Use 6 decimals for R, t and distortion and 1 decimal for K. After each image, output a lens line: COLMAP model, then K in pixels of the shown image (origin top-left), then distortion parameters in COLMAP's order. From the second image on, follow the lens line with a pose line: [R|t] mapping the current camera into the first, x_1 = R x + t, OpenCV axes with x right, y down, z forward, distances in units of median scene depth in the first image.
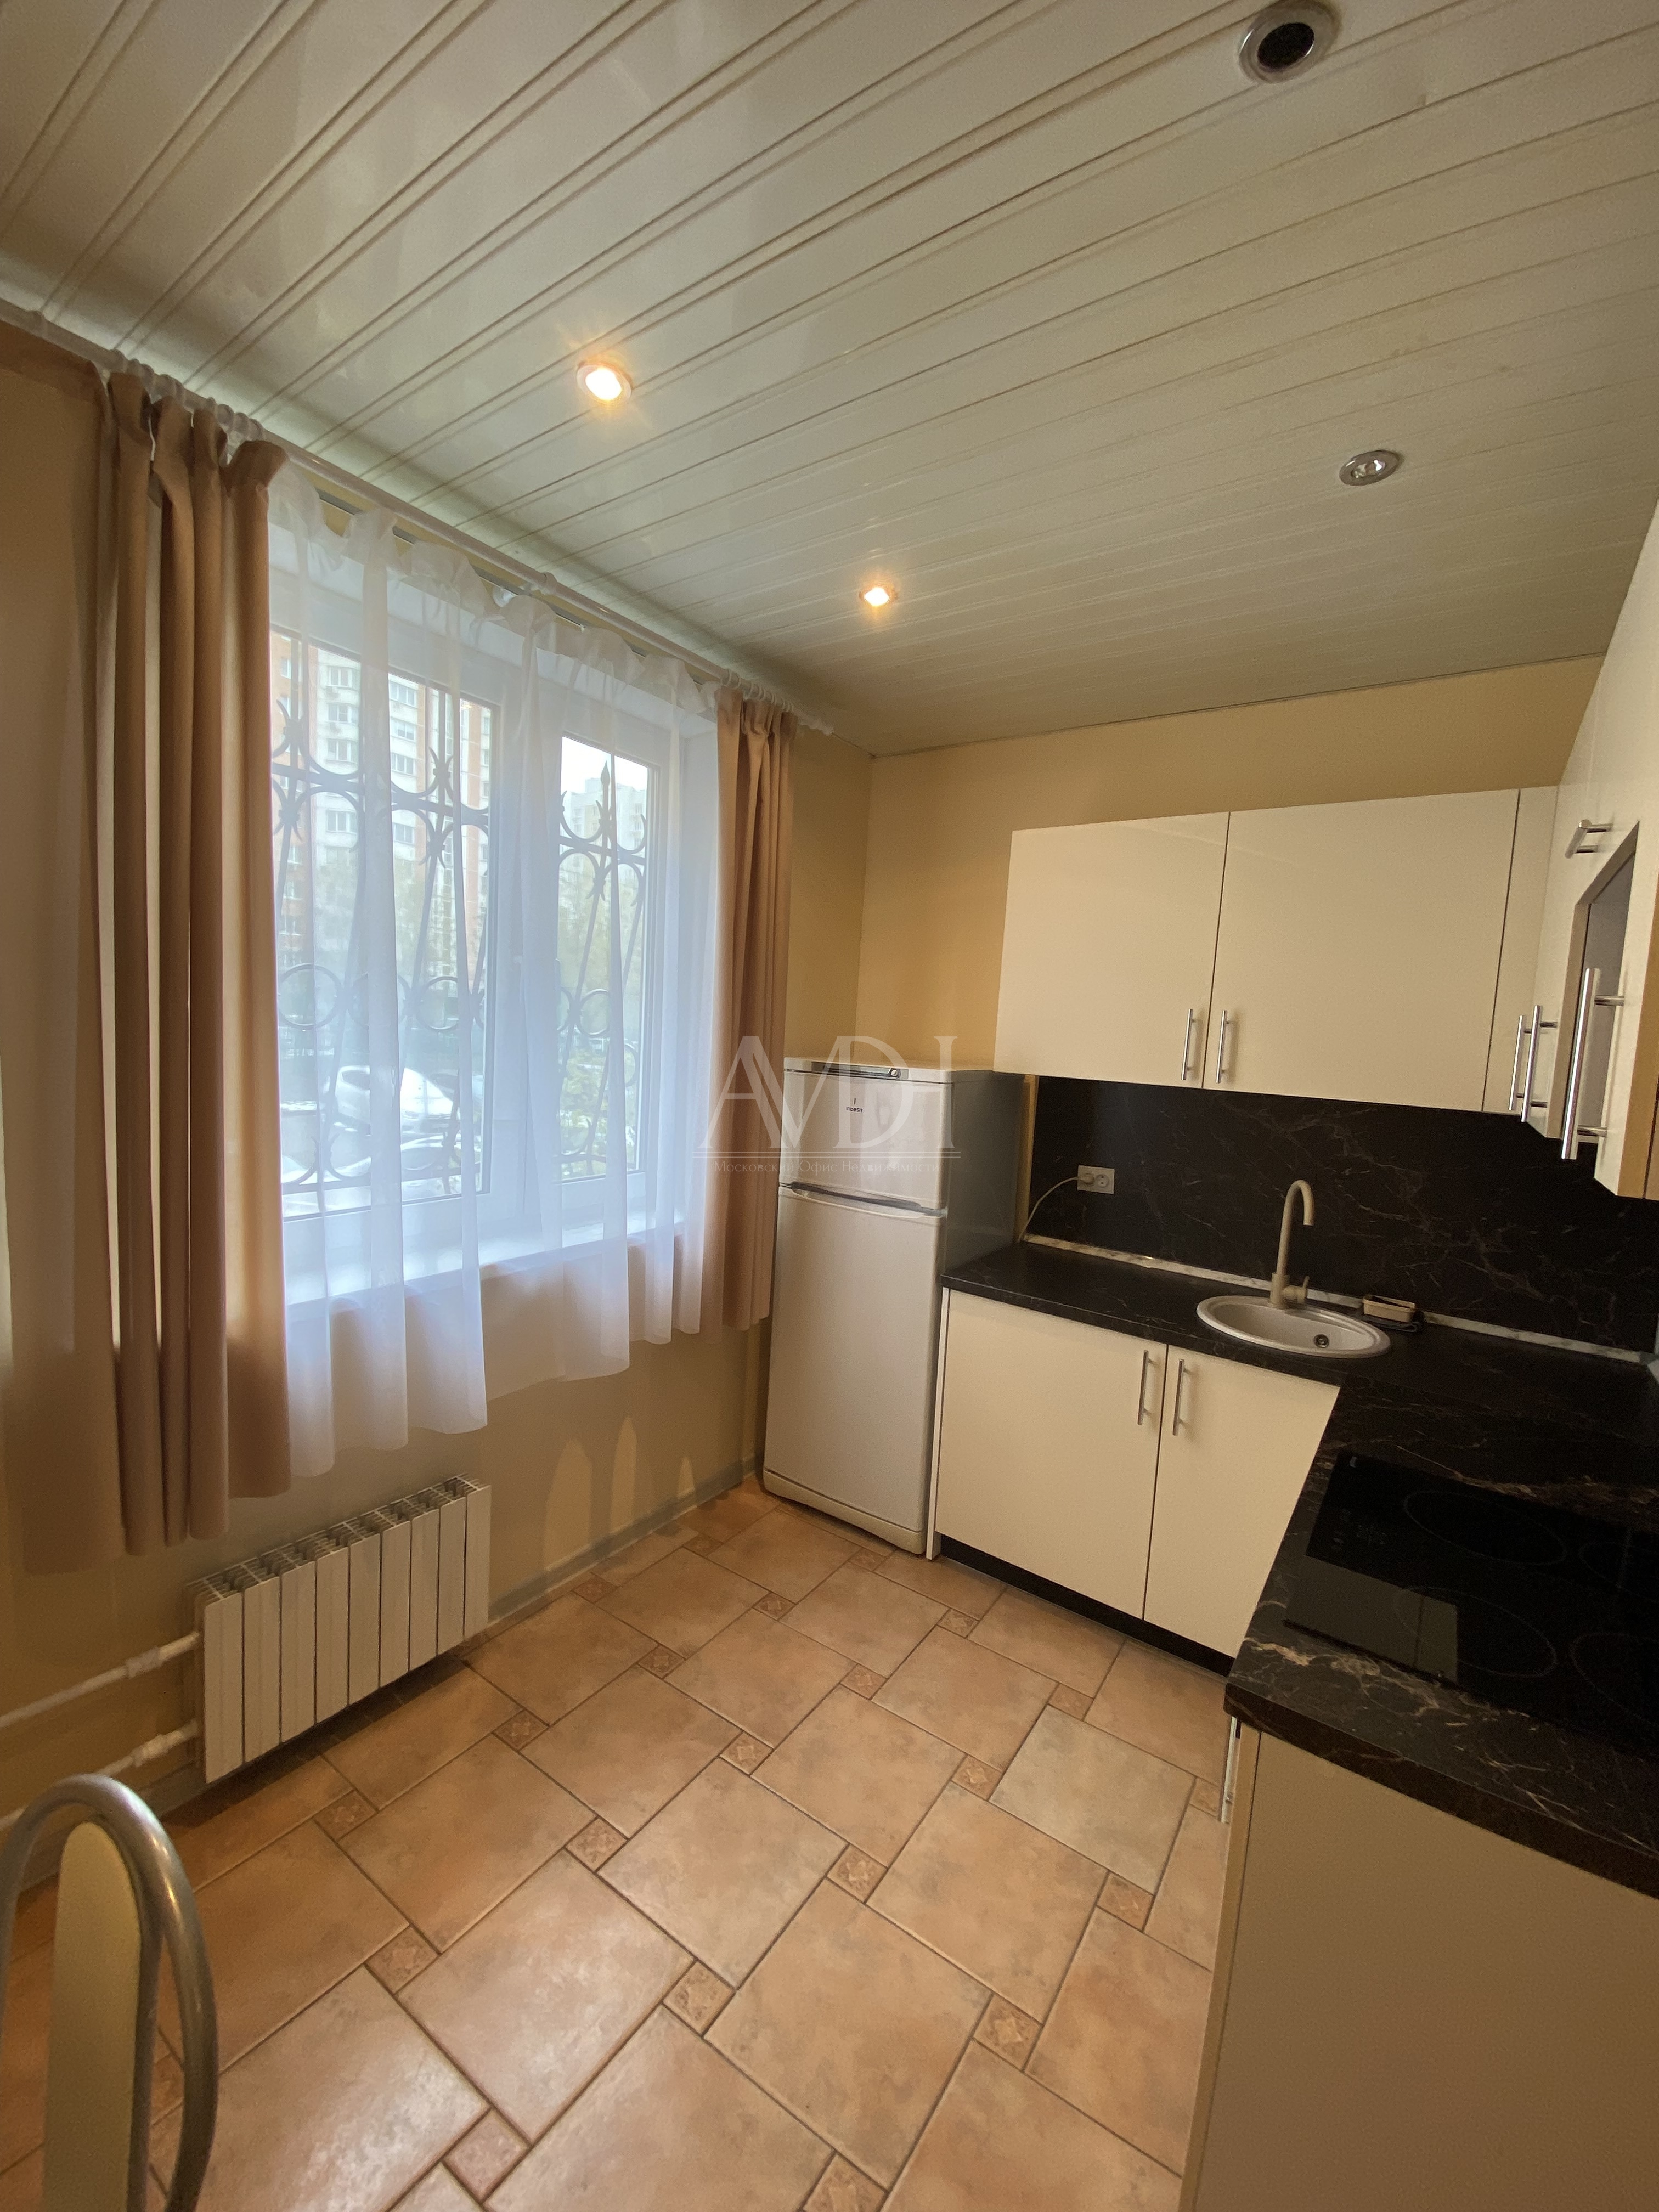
lens RADIAL K [[895.5, 0, 830.5], [0, 895.5, 1096.8], [0, 0, 1]] dist [0.009214, -0.015657]
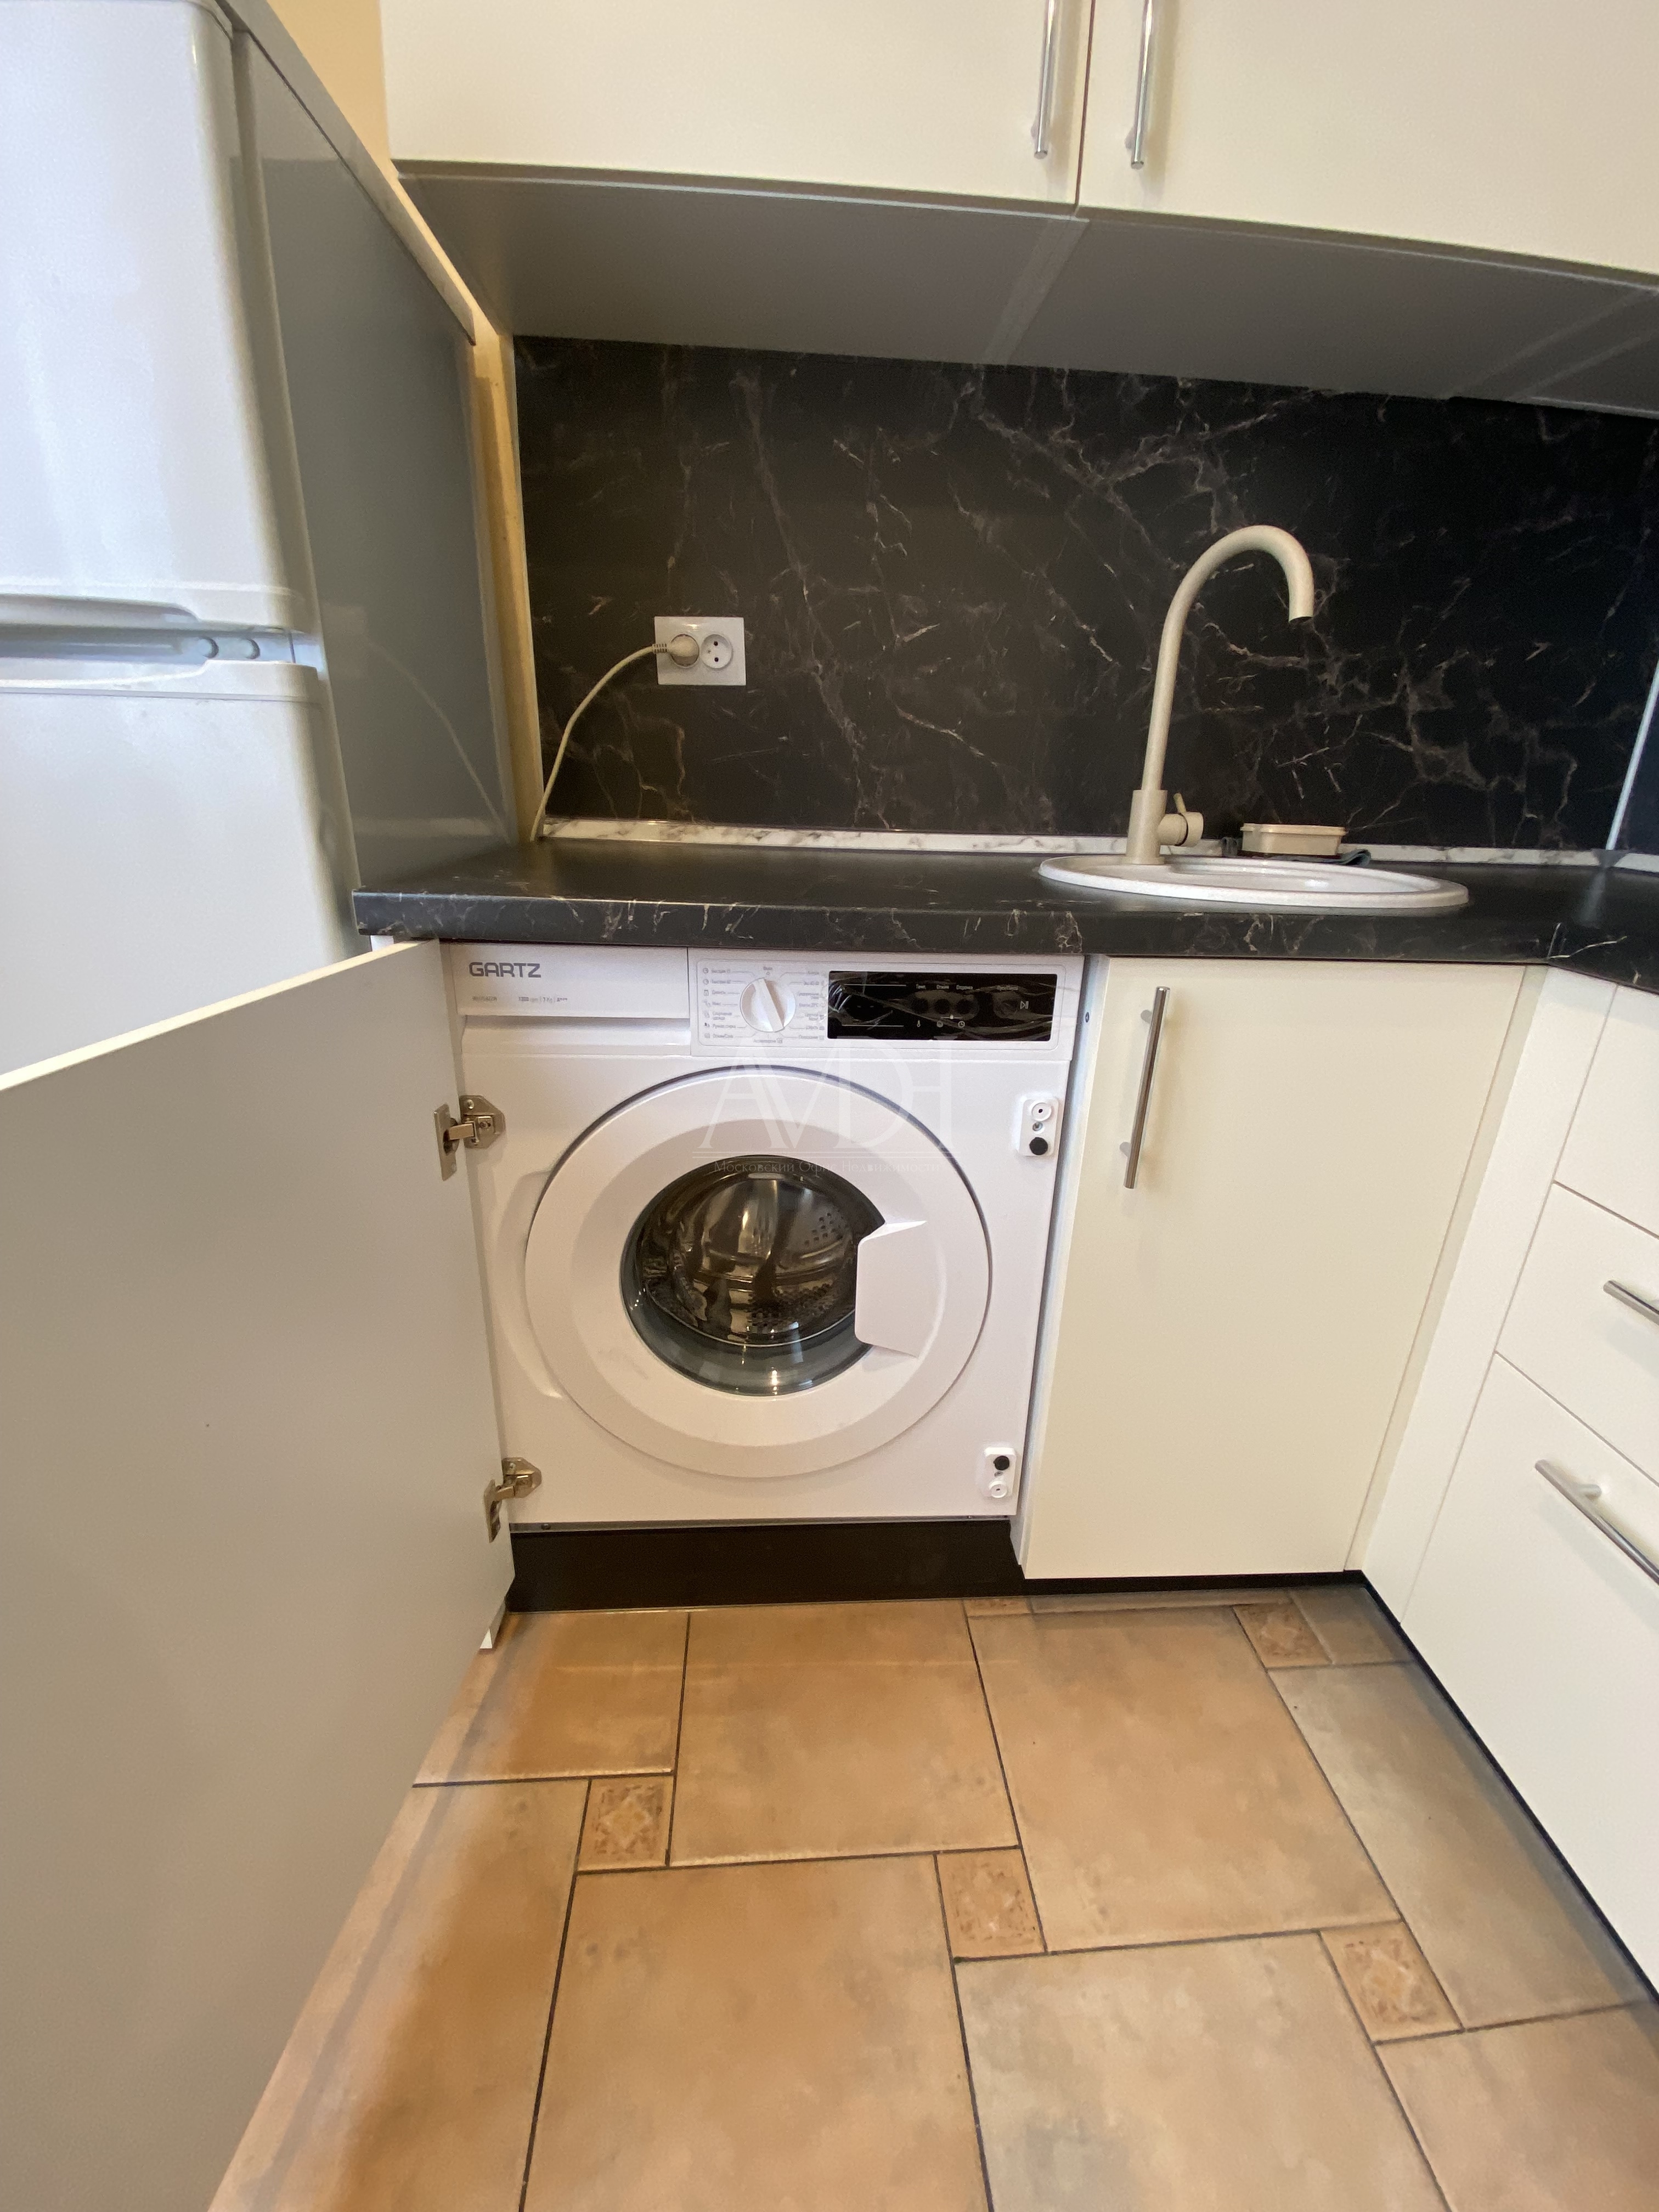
lens RADIAL K [[895.5, 0, 820.5], [0, 895.5, 1108.6], [0, 0, 1]] dist [0.009214, -0.015657]
pose [[0.791640, -0.249792, 0.557593, 0.076234], [0.072172, 0.944450, 0.320631, 0.212651], [-0.606710, -0.213582, 0.765693, 0.793934]]
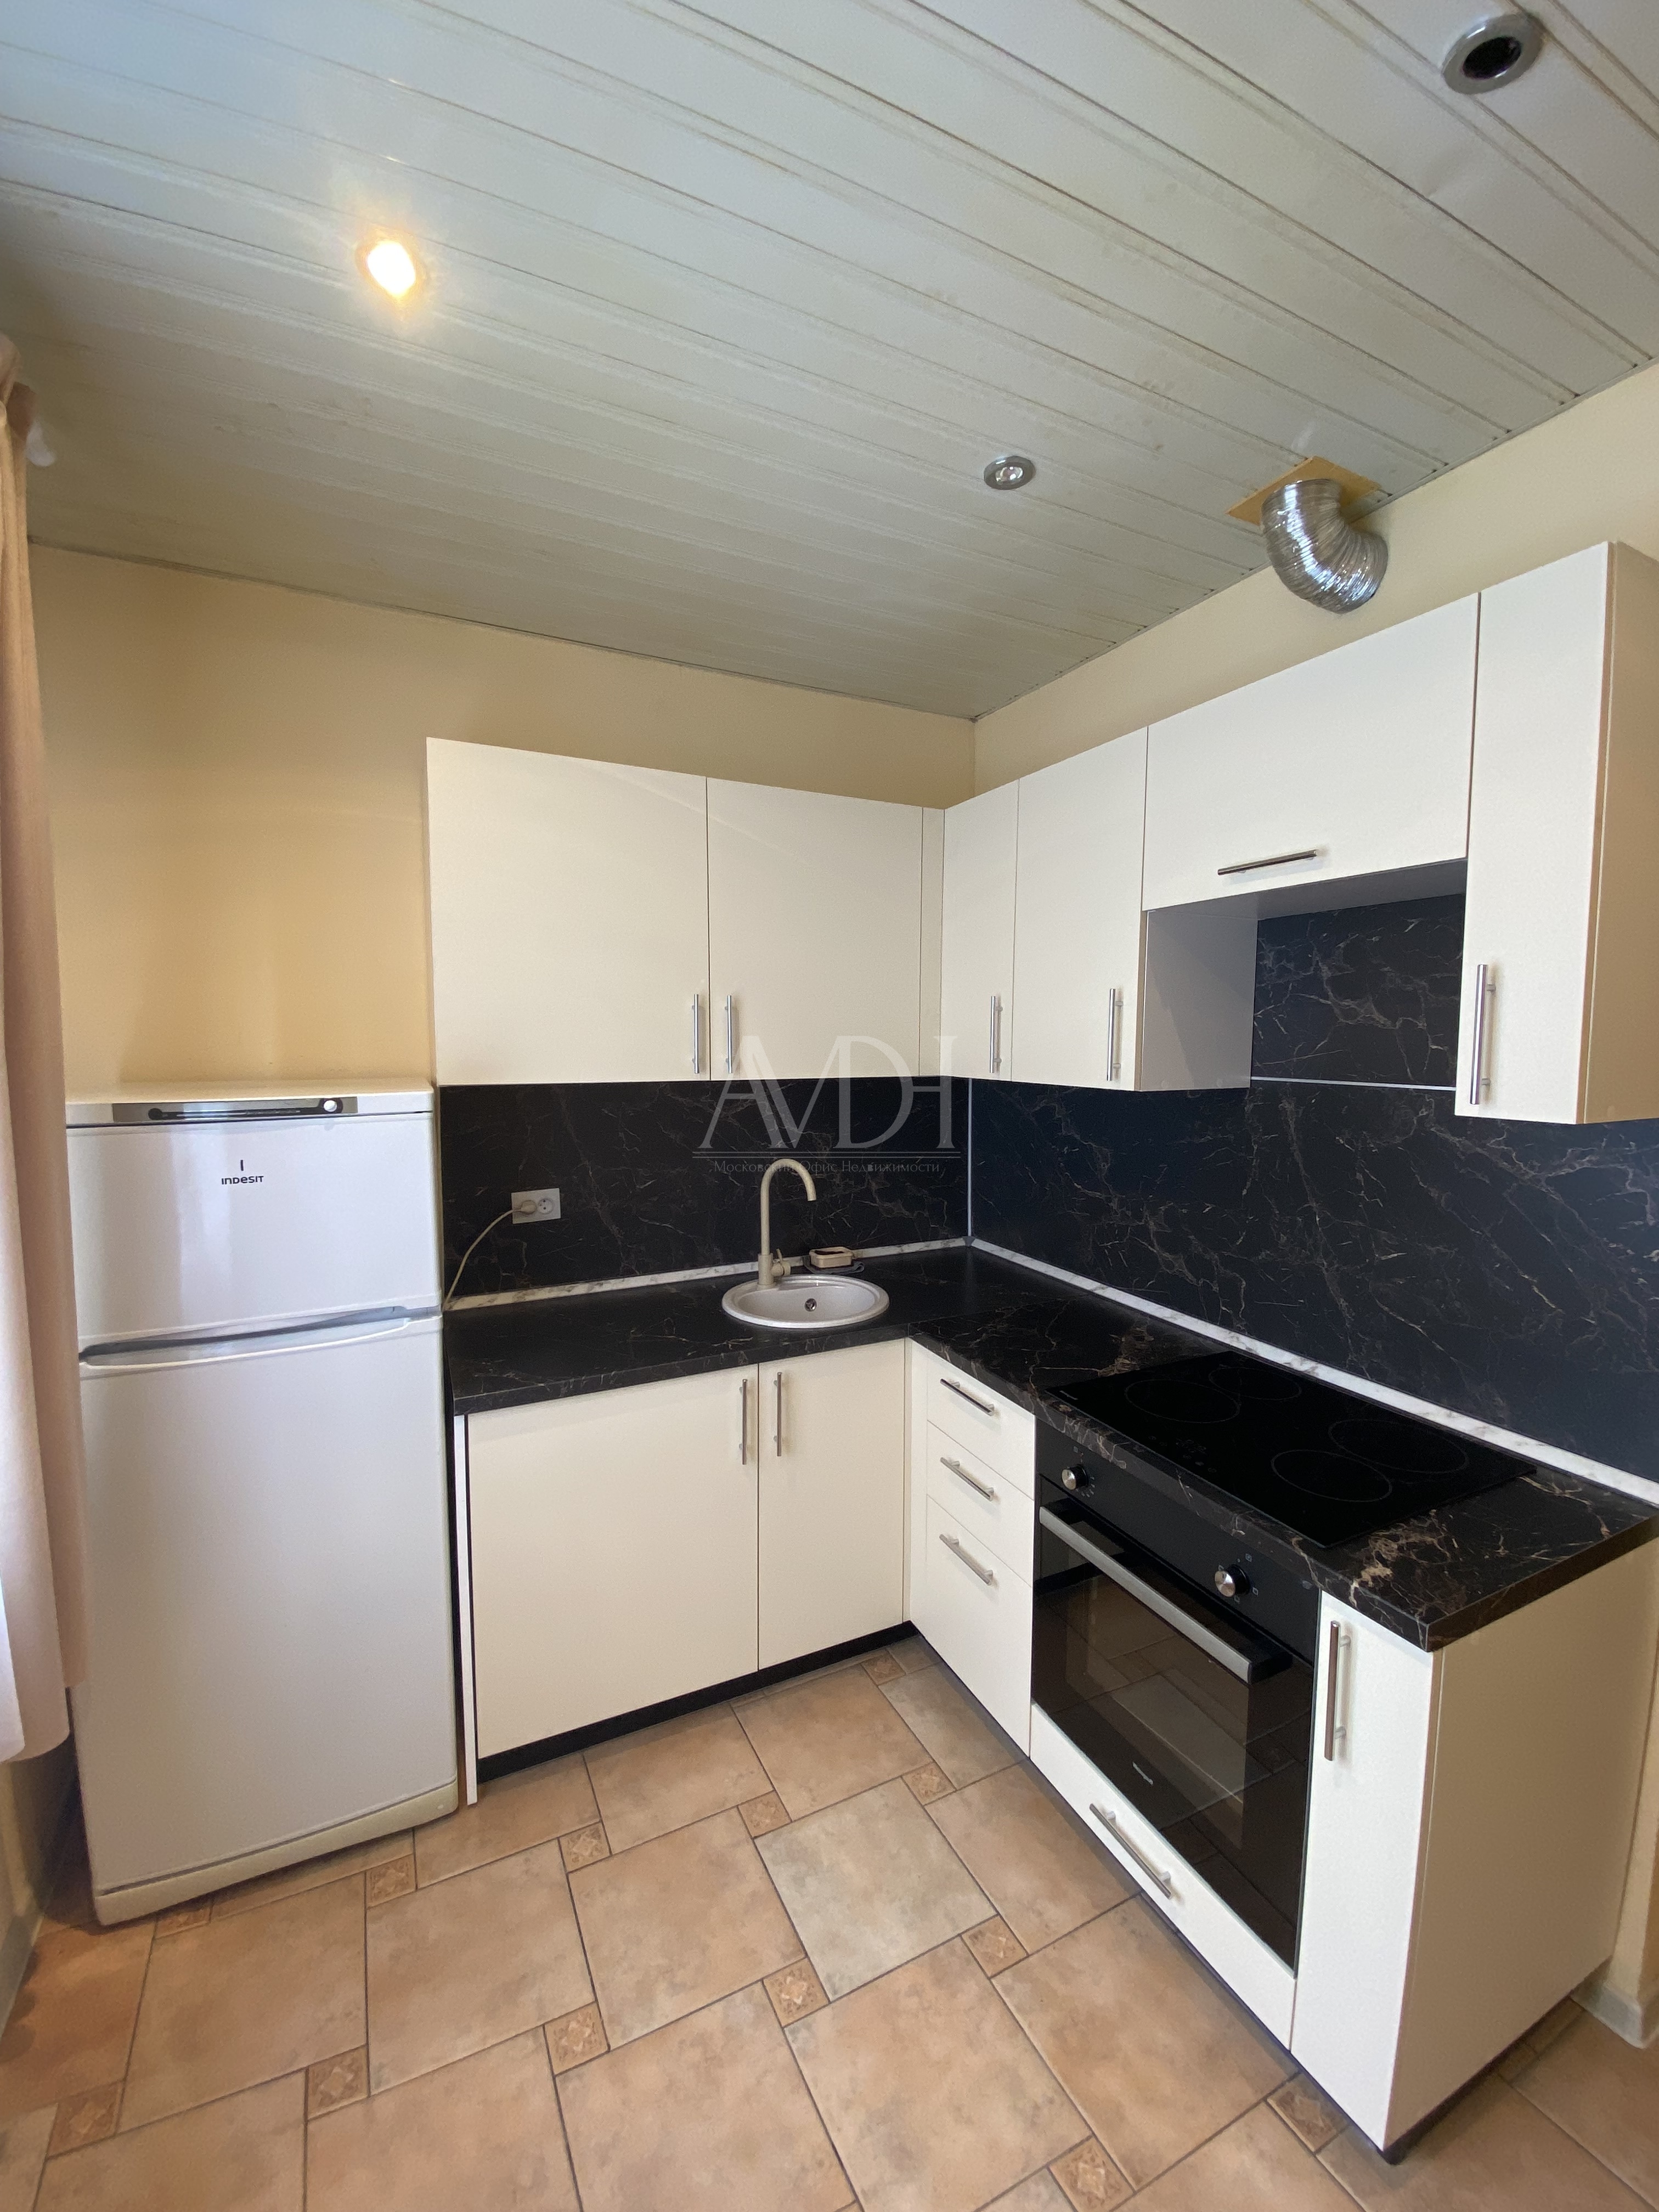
lens RADIAL K [[895.5, 0, 838.5], [0, 895.5, 1094.4], [0, 0, 1]] dist [0.009214, -0.015657]
pose [[0.478174, -0.120085, 0.870017, -0.341986], [0.095433, 0.991847, 0.084450, -0.063437], [-0.873065, 0.042646, 0.485736, 0.482588]]
